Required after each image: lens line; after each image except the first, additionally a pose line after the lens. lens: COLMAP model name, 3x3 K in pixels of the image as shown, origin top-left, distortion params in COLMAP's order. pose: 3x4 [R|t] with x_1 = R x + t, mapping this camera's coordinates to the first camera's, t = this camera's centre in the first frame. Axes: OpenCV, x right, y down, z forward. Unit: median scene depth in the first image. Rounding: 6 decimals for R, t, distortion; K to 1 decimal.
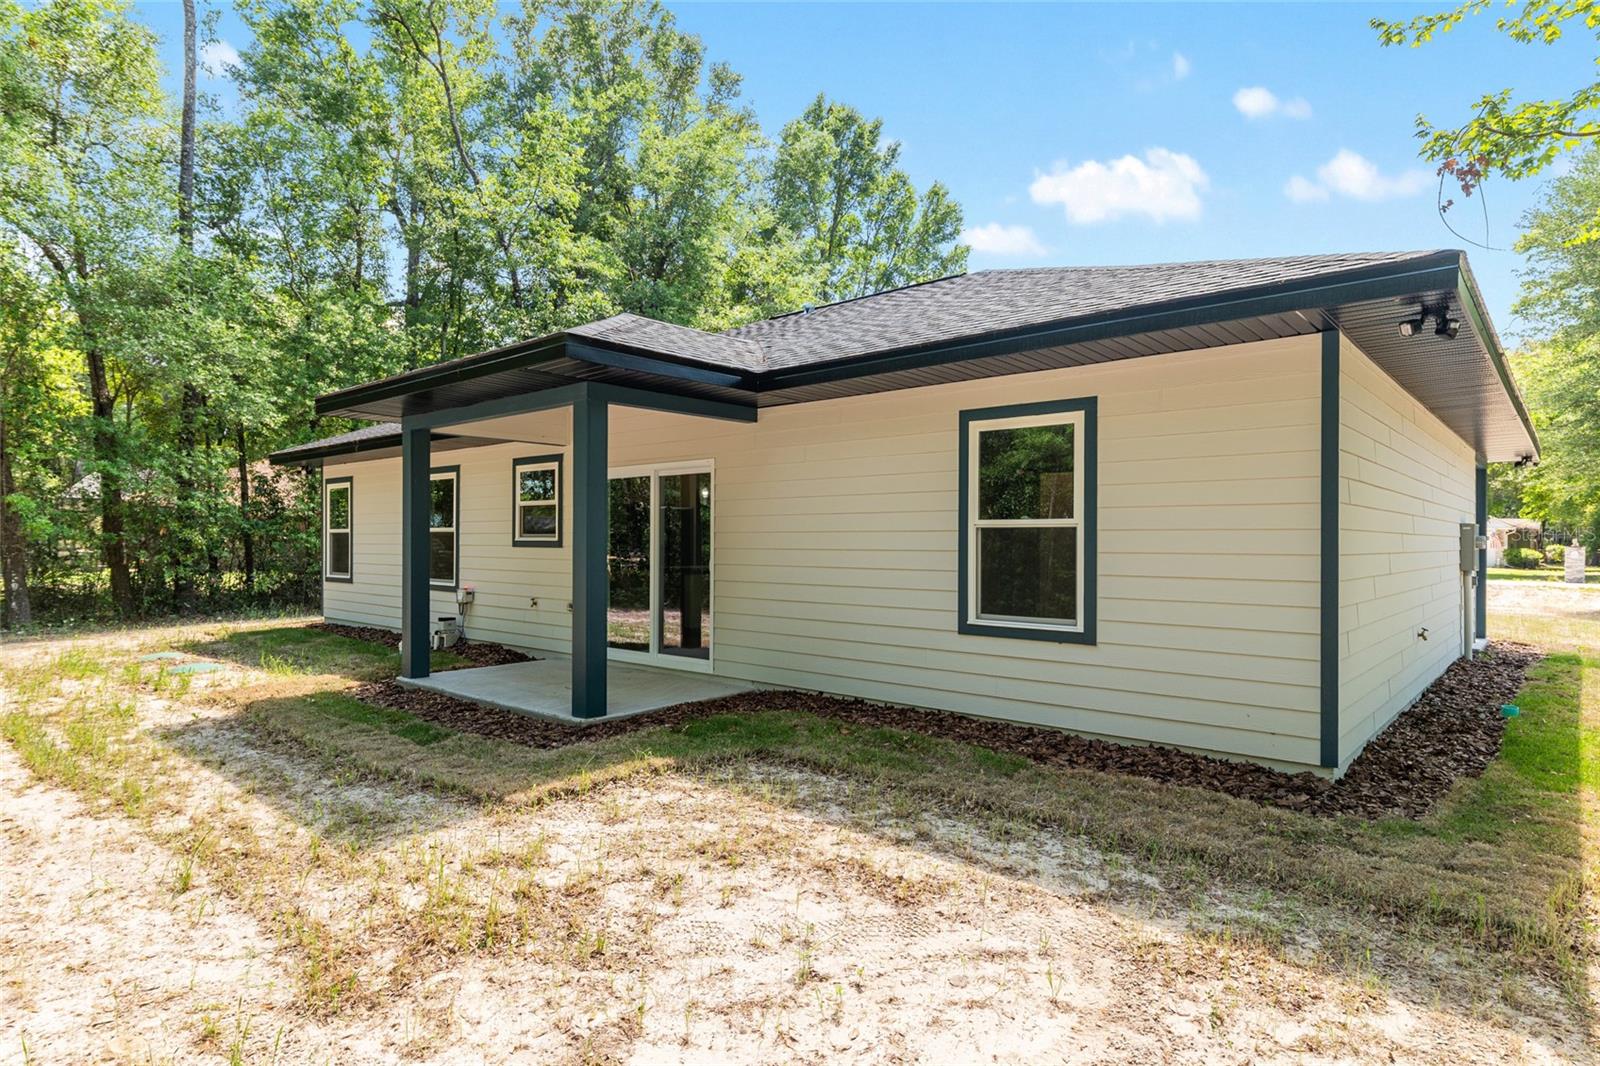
lens RADIAL K [[877.8, 0, 800.0], [0, 877.8, 533.0], [0, 0, 1]] dist [-0.002769, -0.000426]
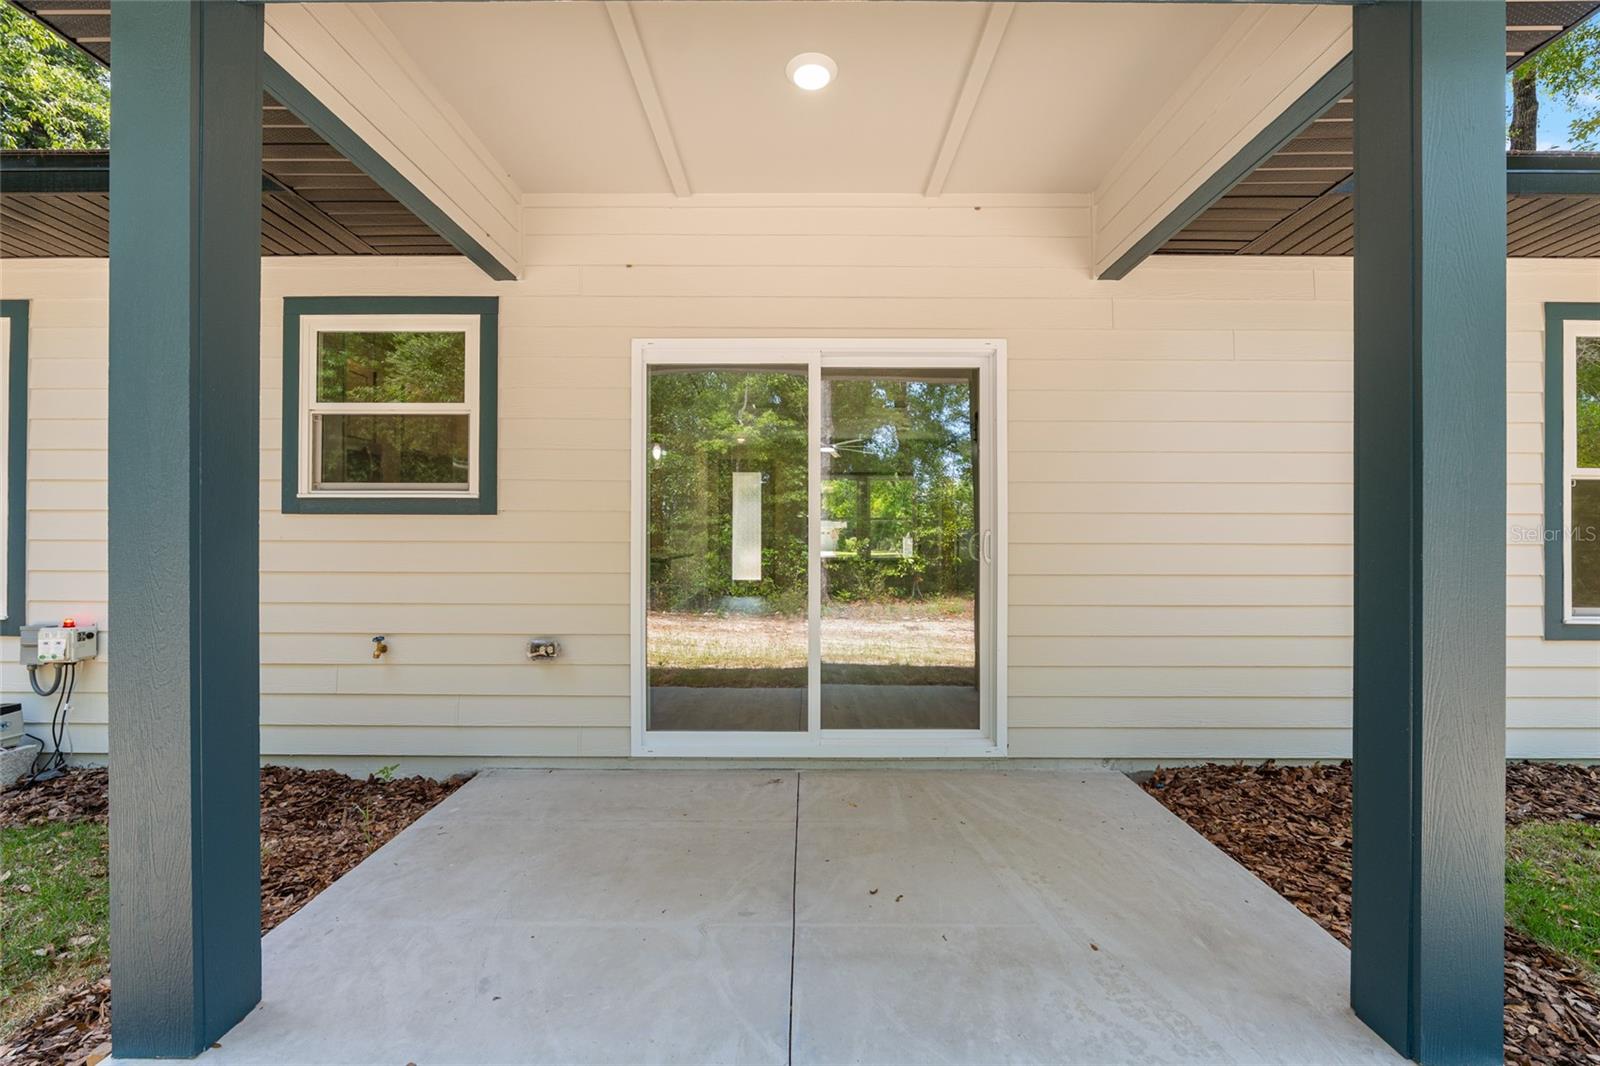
lens RADIAL K [[662.2, 0, 799.1], [0, 662.2, 535.3], [0, 0, 1]] dist [-0.014886, 0.000275]
pose [[0.749677, 0.002912, 0.661798, -0.415361], [-0.006863, 0.999971, 0.003374, 0.027849], [-0.661768, -0.007072, 0.749675, 0.733724]]
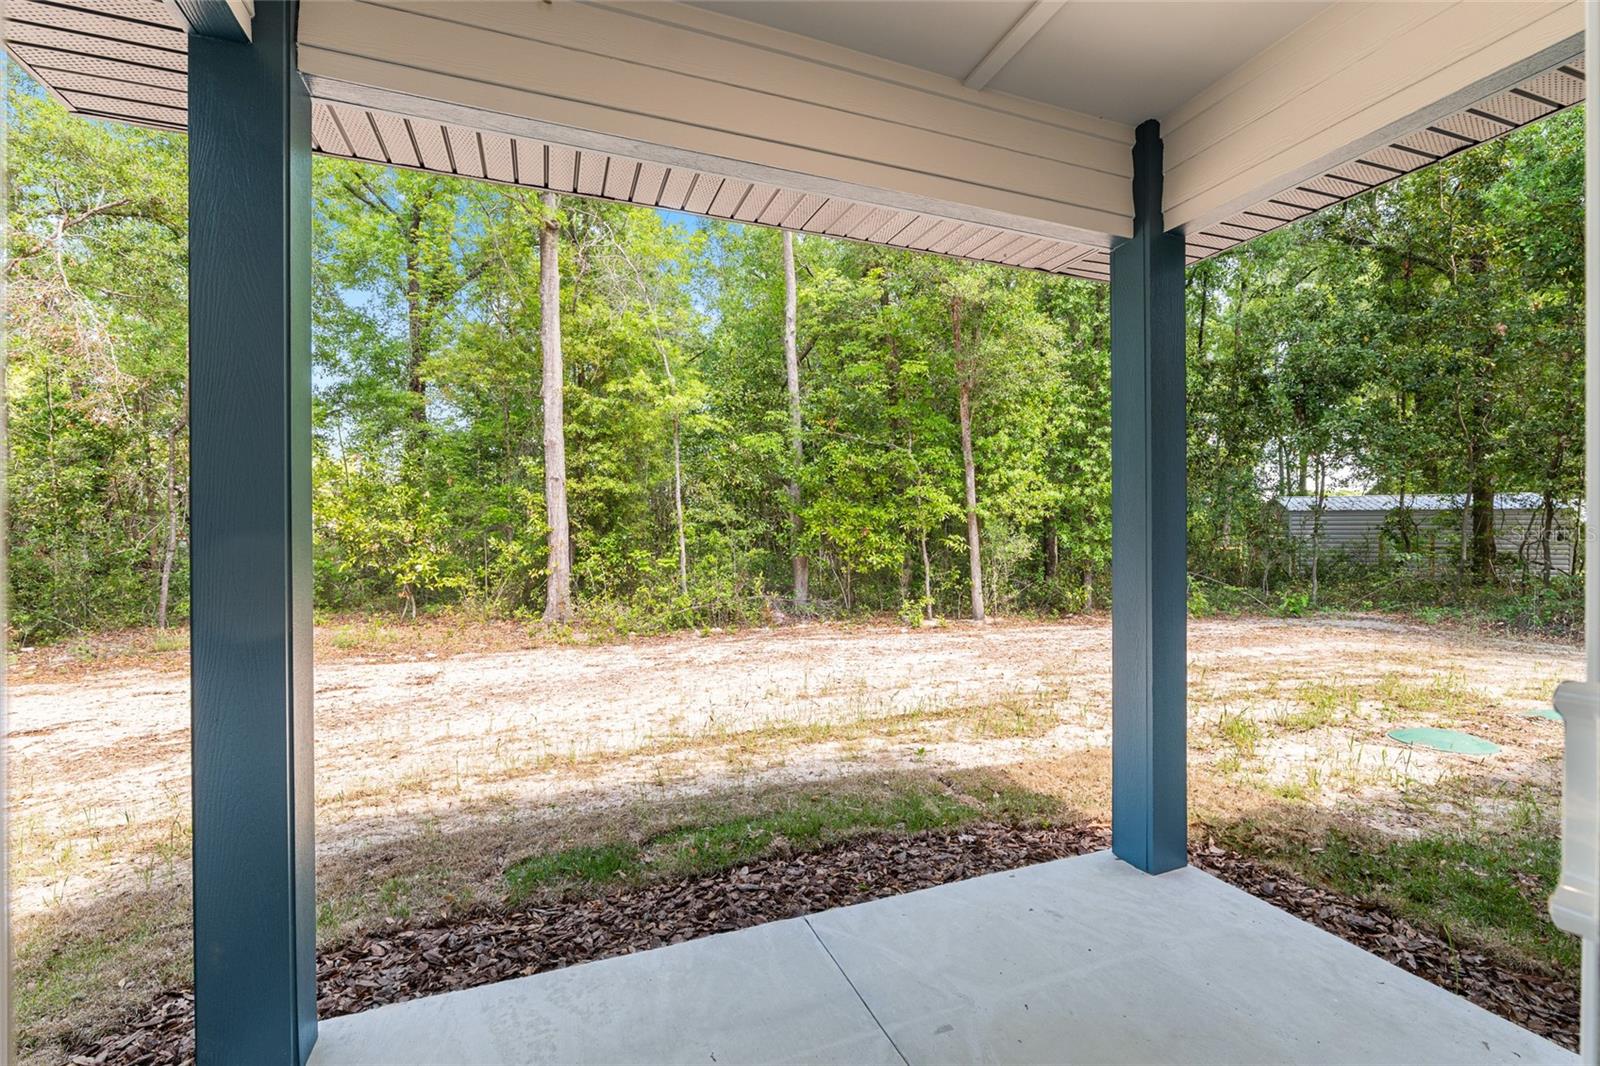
lens RADIAL K [[689.2, 0, 804.3], [0, 689.2, 531.7], [0, 0, 1]] dist [-0.001993, -0.000126]
pose [[-0.455094, -0.000353, -0.890443, -0.104507], [0.012858, 0.999893, -0.006969, 0.014796], [0.890351, -0.014621, -0.455041, 0.955379]]
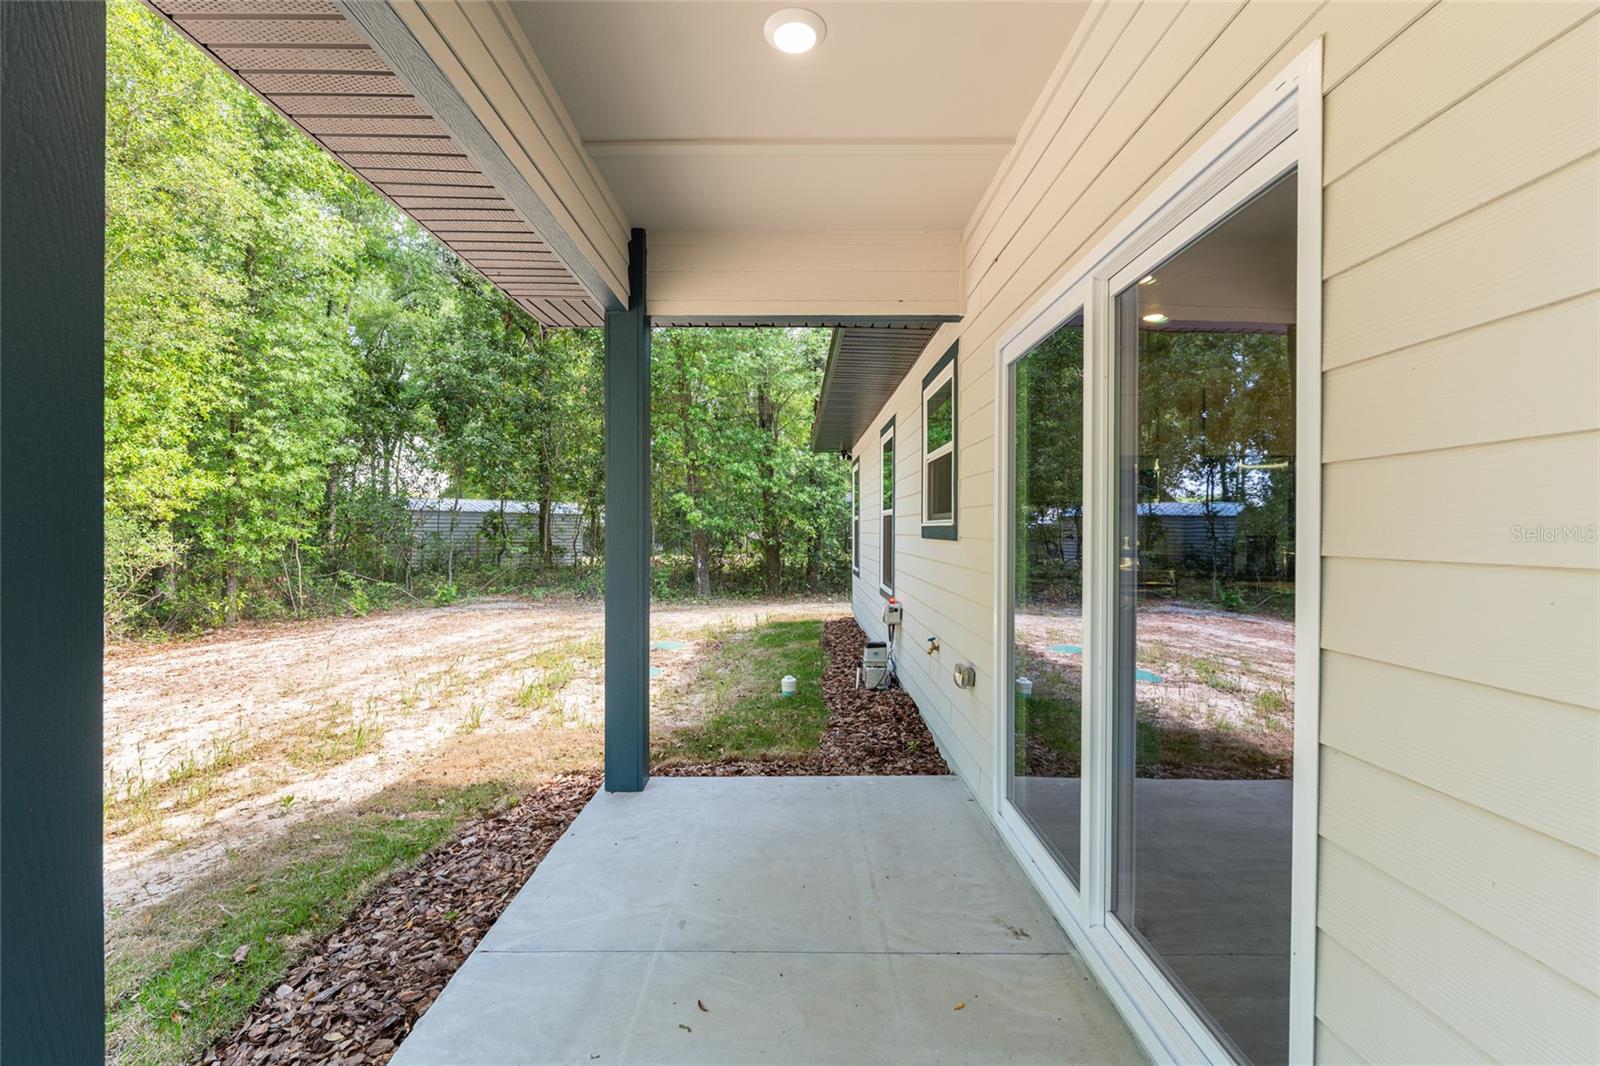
lens RADIAL K [[689.2, 0, 804.3], [0, 689.2, 531.7], [0, 0, 1]] dist [-0.001993, -0.000126]
pose [[0.670798, 0.004362, -0.741627, -0.081959], [0.005246, 0.999930, 0.010626, 0.009547], [0.741621, -0.011019, 0.670728, 0.773061]]
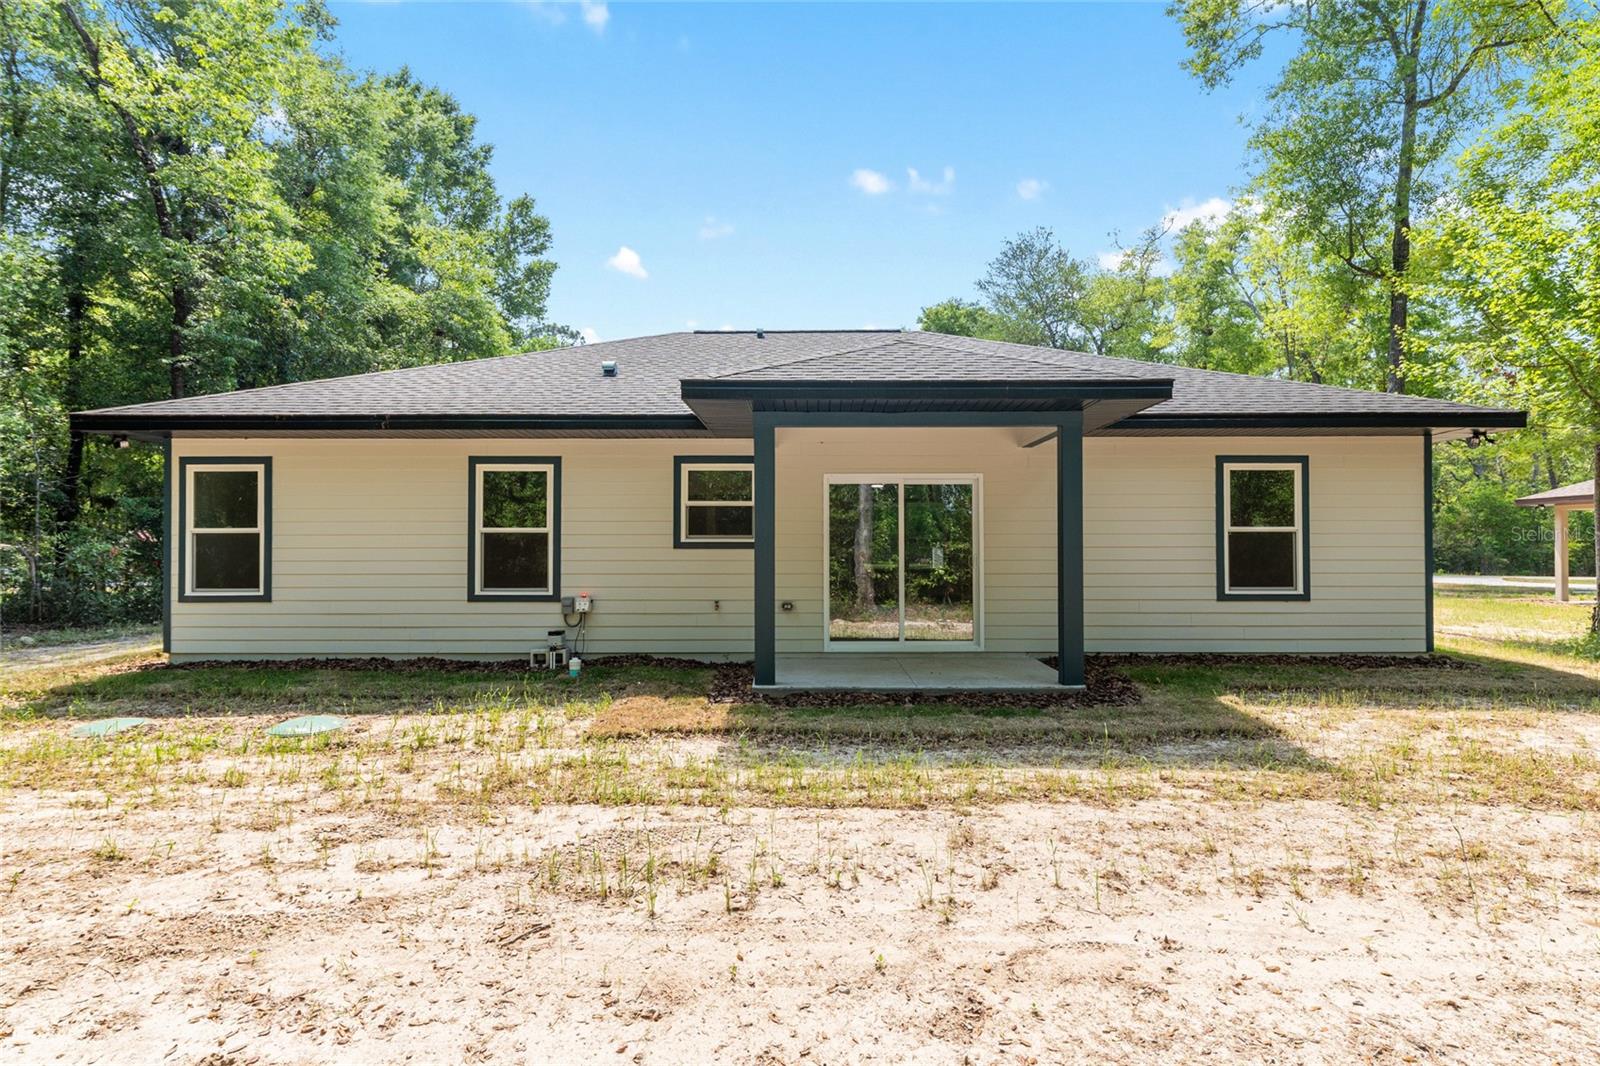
lens RADIAL K [[826.4, 0, 800.0], [0, 826.4, 533.0], [0, 0, 1]] dist [0.003082, 0.000425]
pose [[0.750624, 0.008195, 0.660679, -0.965746], [-0.002883, 0.999954, -0.009128, 0.008288], [-0.660723, 0.004946, 0.750613, 0.291381]]
